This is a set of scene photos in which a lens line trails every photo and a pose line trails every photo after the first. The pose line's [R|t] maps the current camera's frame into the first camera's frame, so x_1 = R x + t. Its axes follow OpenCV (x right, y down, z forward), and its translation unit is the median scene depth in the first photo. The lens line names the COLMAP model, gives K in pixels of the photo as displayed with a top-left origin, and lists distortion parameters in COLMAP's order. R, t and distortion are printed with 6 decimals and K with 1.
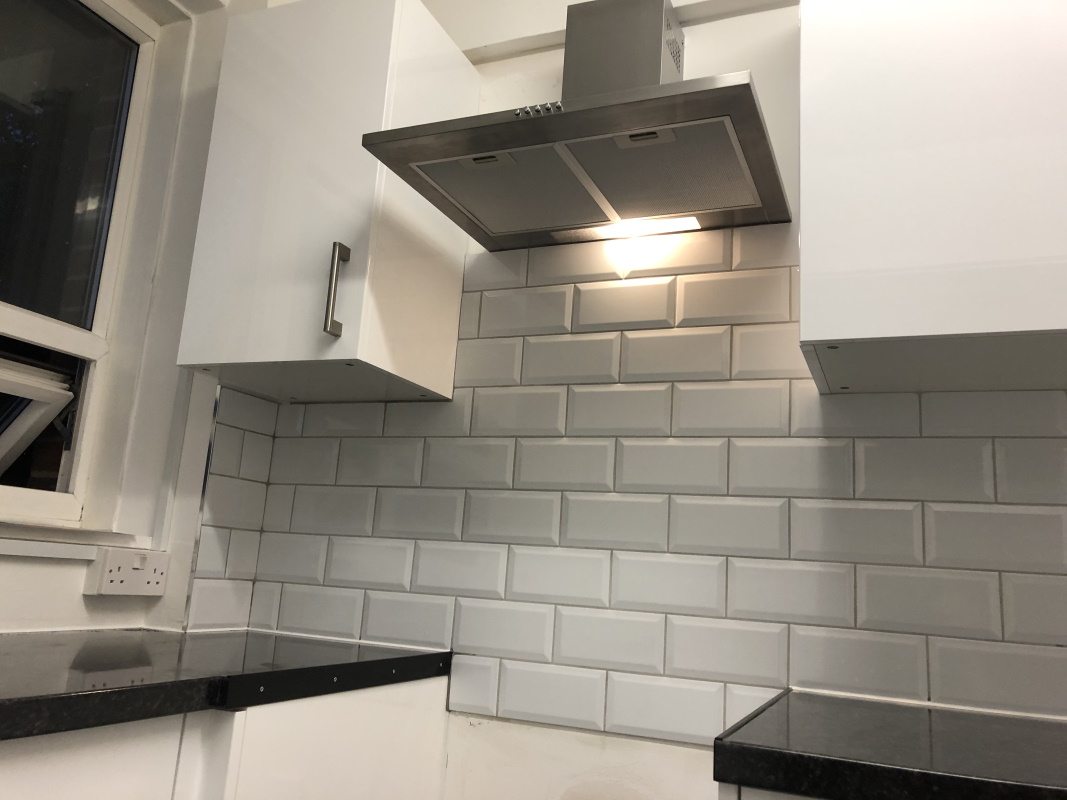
lens RADIAL K [[876.6, 0, 523.4], [0, 876.6, 394.3], [0, 0, 1]] dist [0.014618, 0.004643]
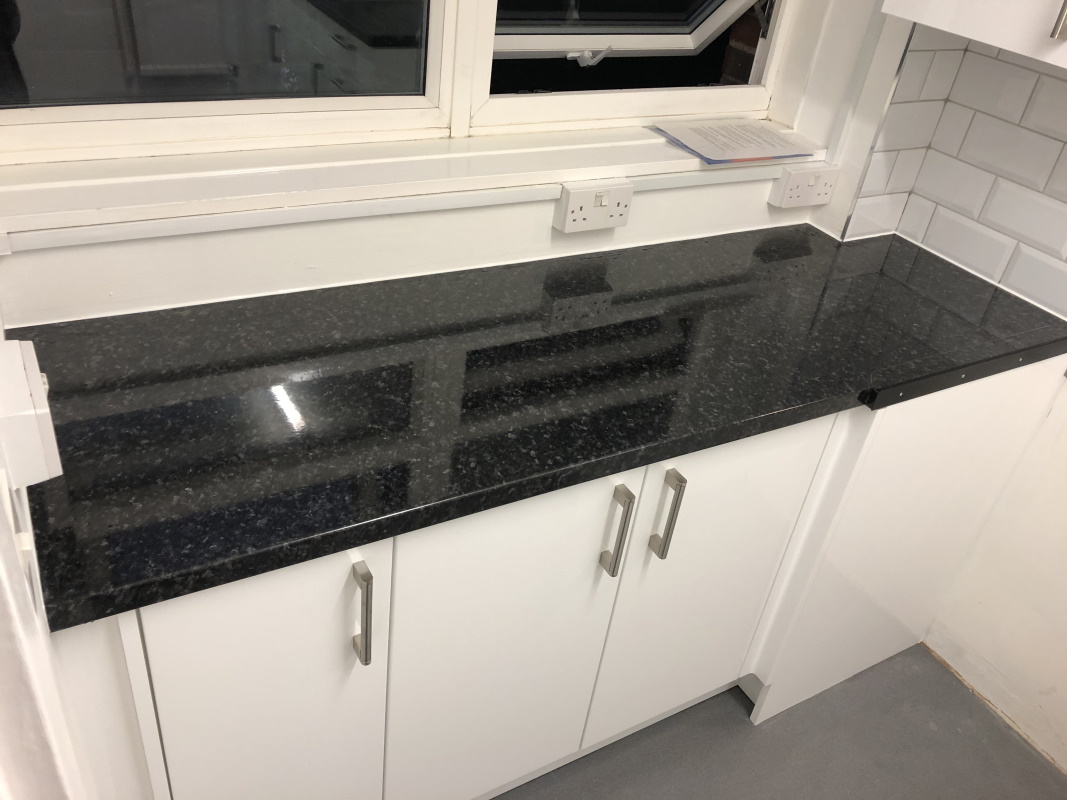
lens RADIAL K [[876.6, 0, 523.4], [0, 876.6, 394.3], [0, 0, 1]] dist [0.014618, 0.004643]
pose [[0.796343, 0.355560, -0.489301, -0.077189], [0.065365, 0.753640, 0.654030, -0.384812], [0.601304, -0.552815, 0.576914, -0.052820]]
